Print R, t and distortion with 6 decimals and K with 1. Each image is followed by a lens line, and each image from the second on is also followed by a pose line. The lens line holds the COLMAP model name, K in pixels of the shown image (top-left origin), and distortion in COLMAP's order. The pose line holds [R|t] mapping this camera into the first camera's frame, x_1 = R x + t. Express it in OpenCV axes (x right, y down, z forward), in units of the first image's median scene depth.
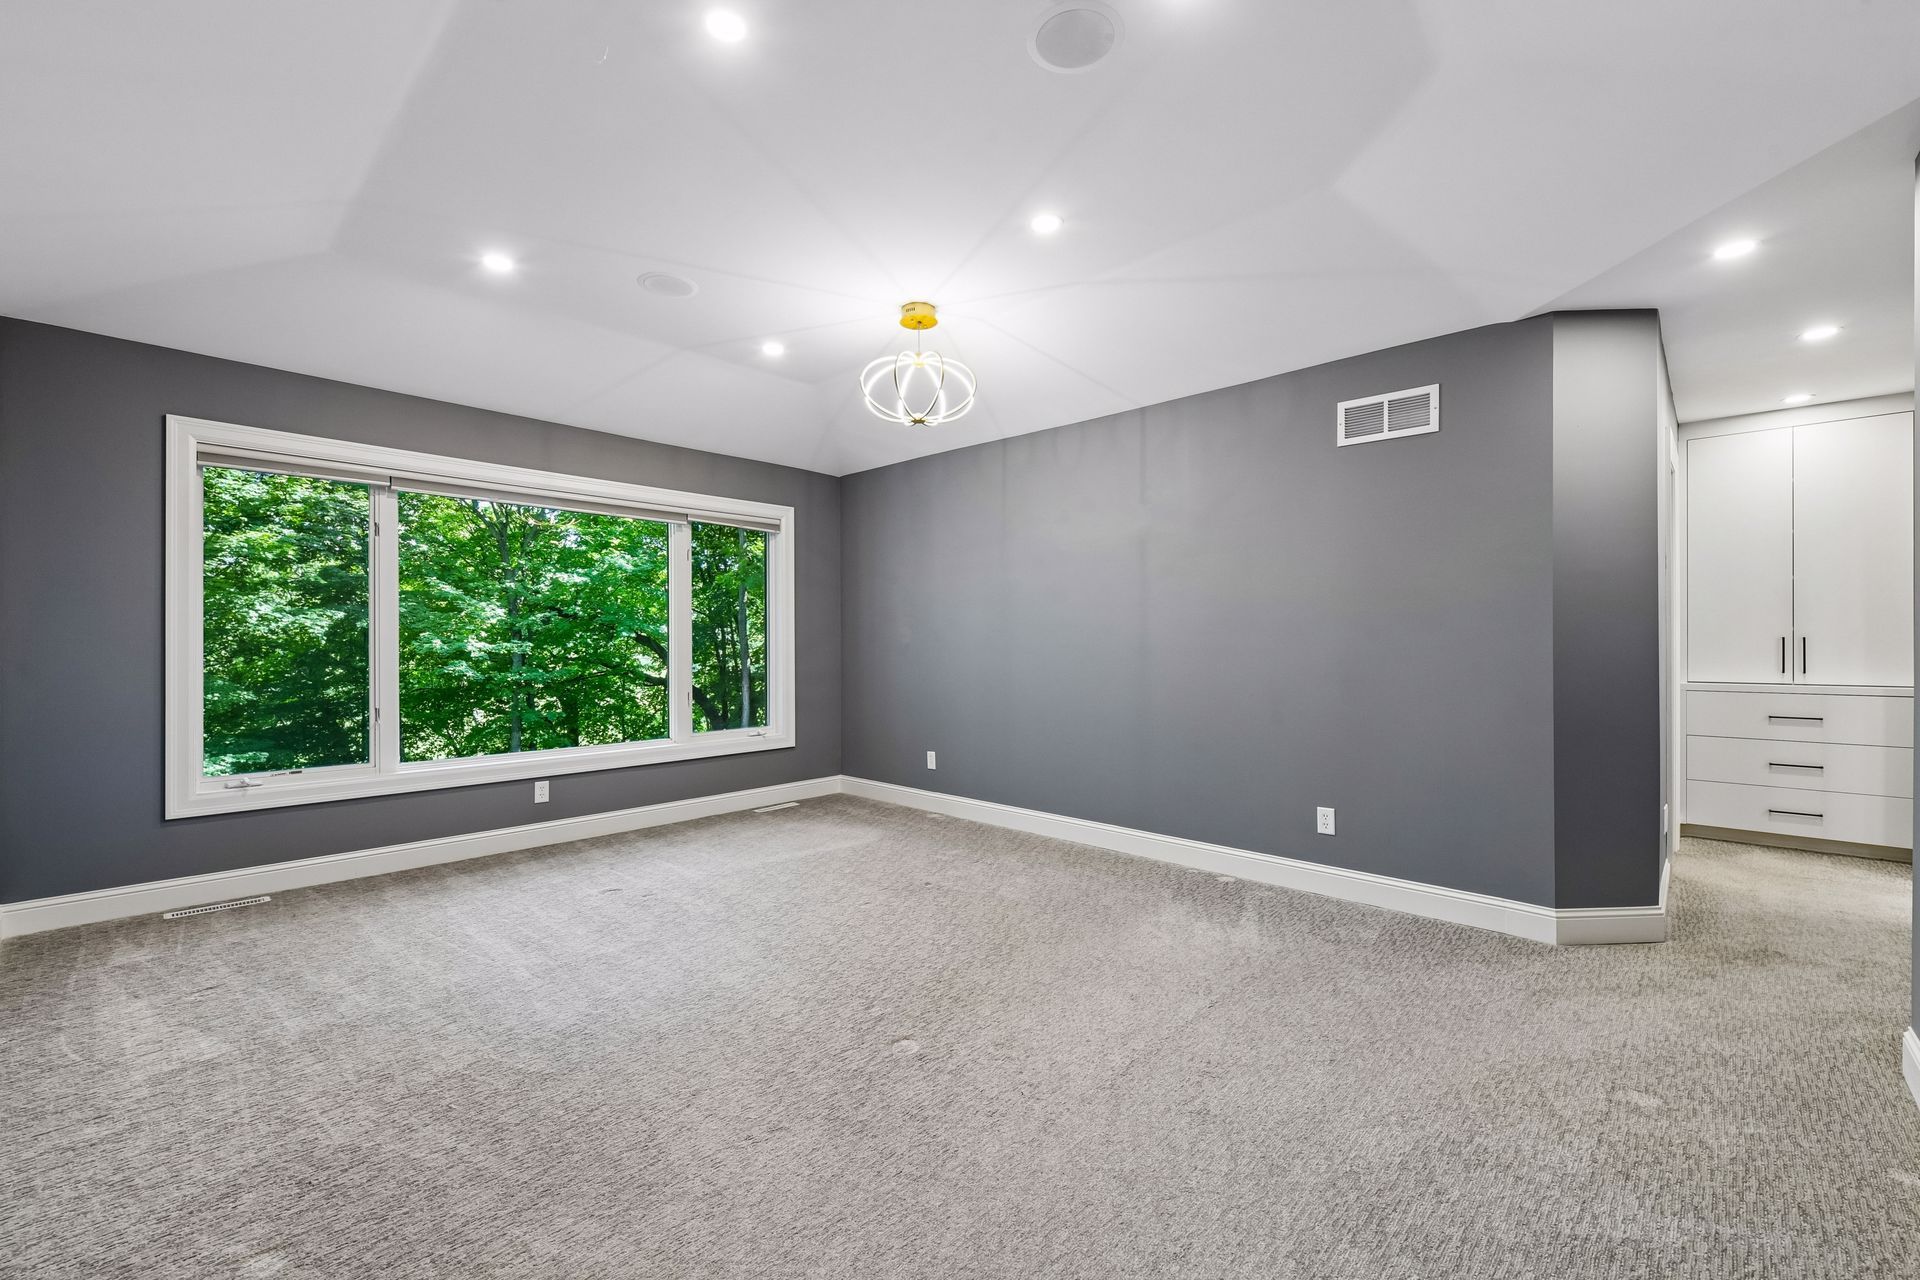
lens RADIAL K [[790.0, 0, 948.3], [0, 790.0, 643.0], [0, 0, 1]] dist [-0.000566, -0.000449]
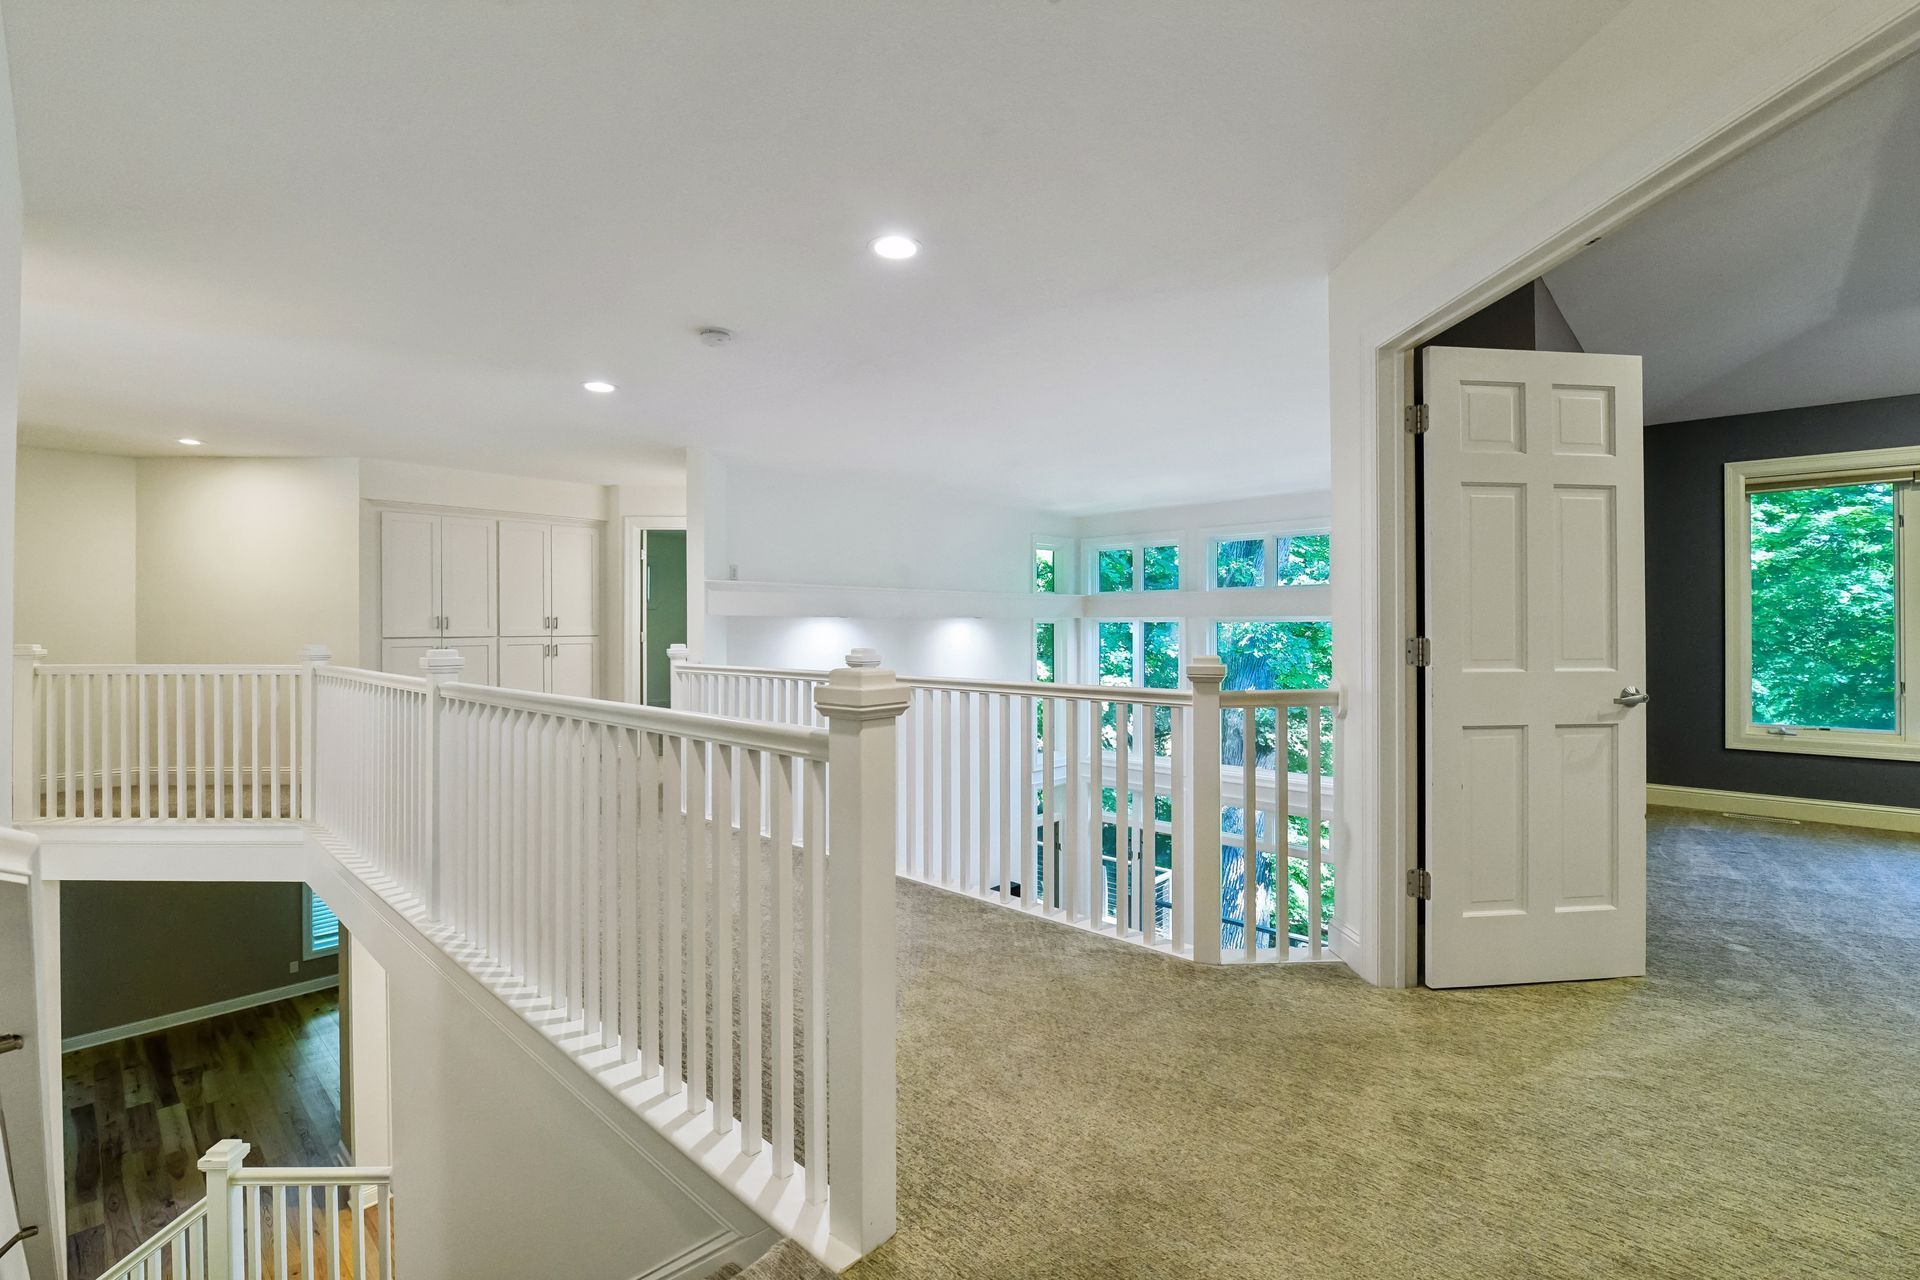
lens RADIAL K [[845.0, 0, 974.6], [0, 845.0, 616.2], [0, 0, 1]] dist [-0.014752, 0.000188]
pose [[0.026243, -0.010688, -0.999598, 0.357674], [0.000948, 0.999943, -0.010667, -0.000610], [0.999655, -0.000668, 0.026252, -0.293089]]
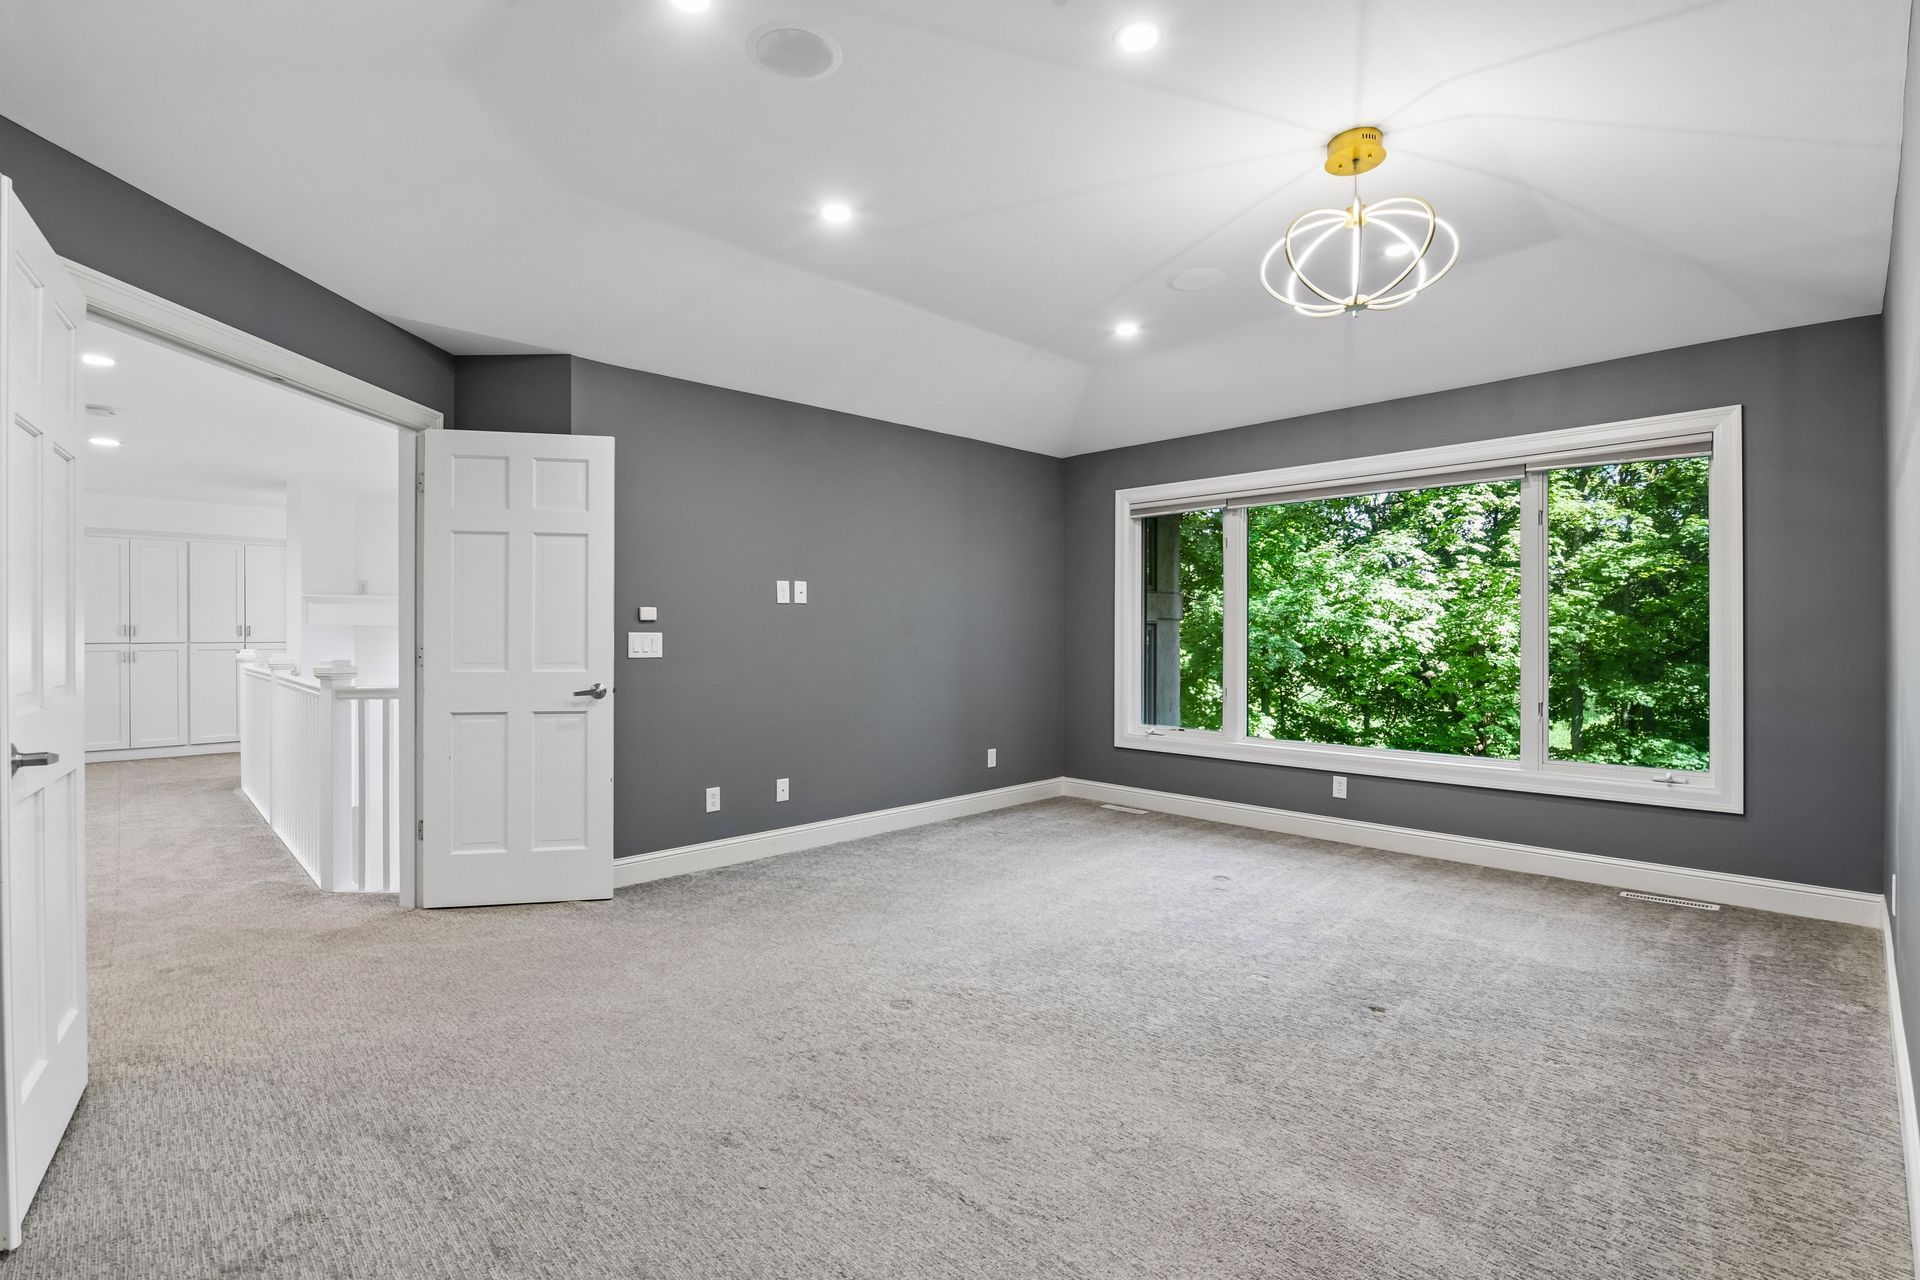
lens RADIAL K [[845.0, 0, 945.7], [0, 845.0, 632.3], [0, 0, 1]] dist [-0.014752, 0.000188]
pose [[-0.022450, -0.002741, -0.999744, 0.541855], [-0.002179, 0.999994, -0.002692, -0.000542], [0.999746, 0.002118, -0.022455, 0.533740]]
